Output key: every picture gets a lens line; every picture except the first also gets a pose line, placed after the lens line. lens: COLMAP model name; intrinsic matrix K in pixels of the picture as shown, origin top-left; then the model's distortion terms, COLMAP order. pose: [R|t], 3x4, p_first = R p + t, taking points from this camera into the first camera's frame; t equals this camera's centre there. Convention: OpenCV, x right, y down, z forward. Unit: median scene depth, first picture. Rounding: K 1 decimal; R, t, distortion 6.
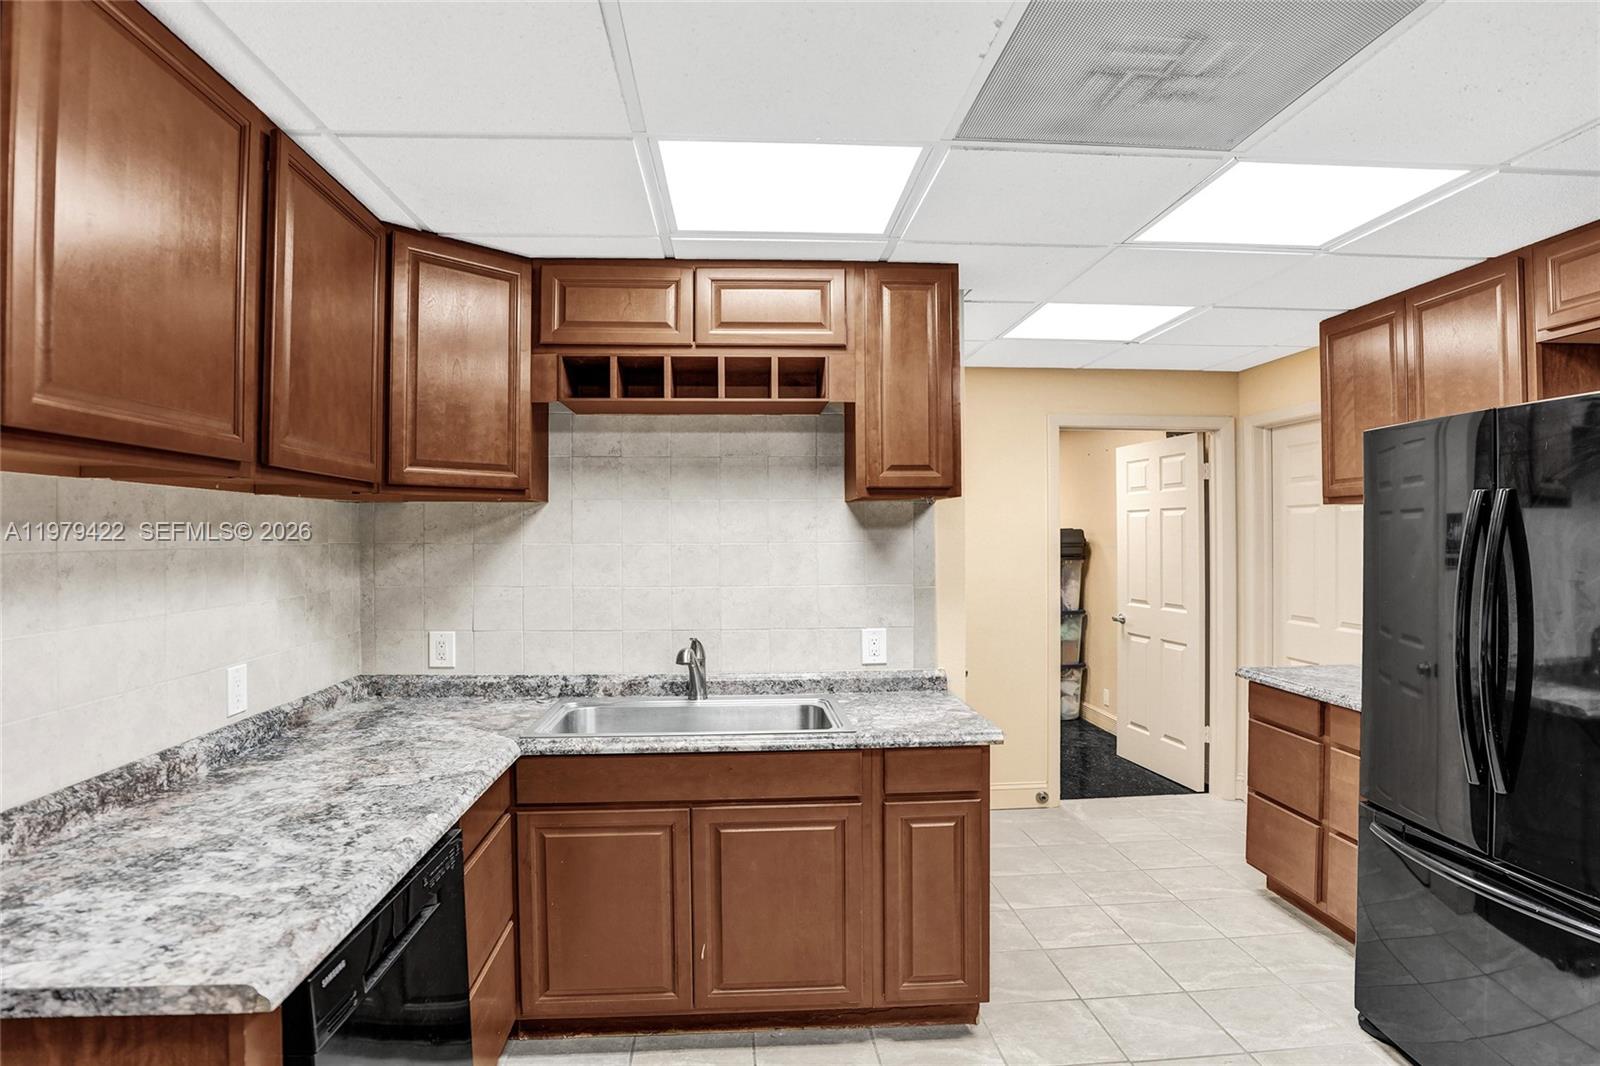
lens RADIAL K [[889.0, 0, 771.0], [0, 889.0, 521.3], [0, 0, 1]] dist [-0.078840, 0.028012]
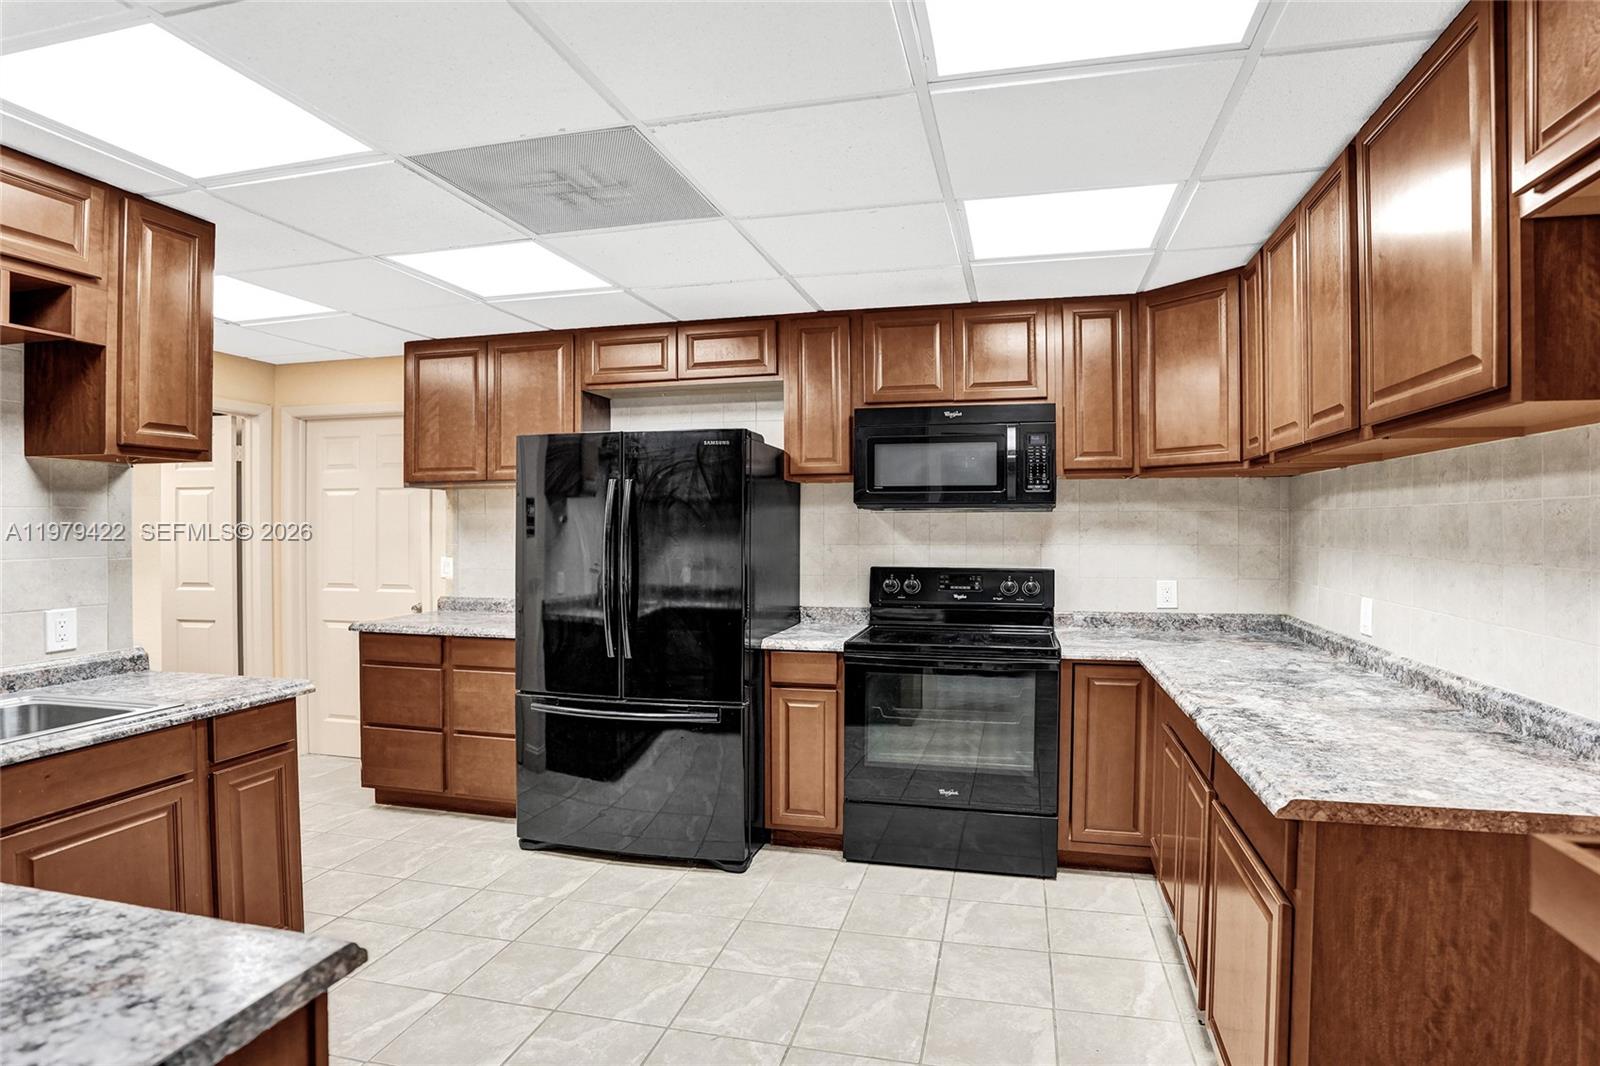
lens RADIAL K [[889.0, 0, 771.0], [0, 889.0, 521.3], [0, 0, 1]] dist [-0.078840, 0.028012]
pose [[0.328838, 0.008122, 0.944352, -0.487588], [-0.016230, 0.999864, -0.002948, 0.031108], [-0.944247, -0.014357, 0.328925, 0.099638]]
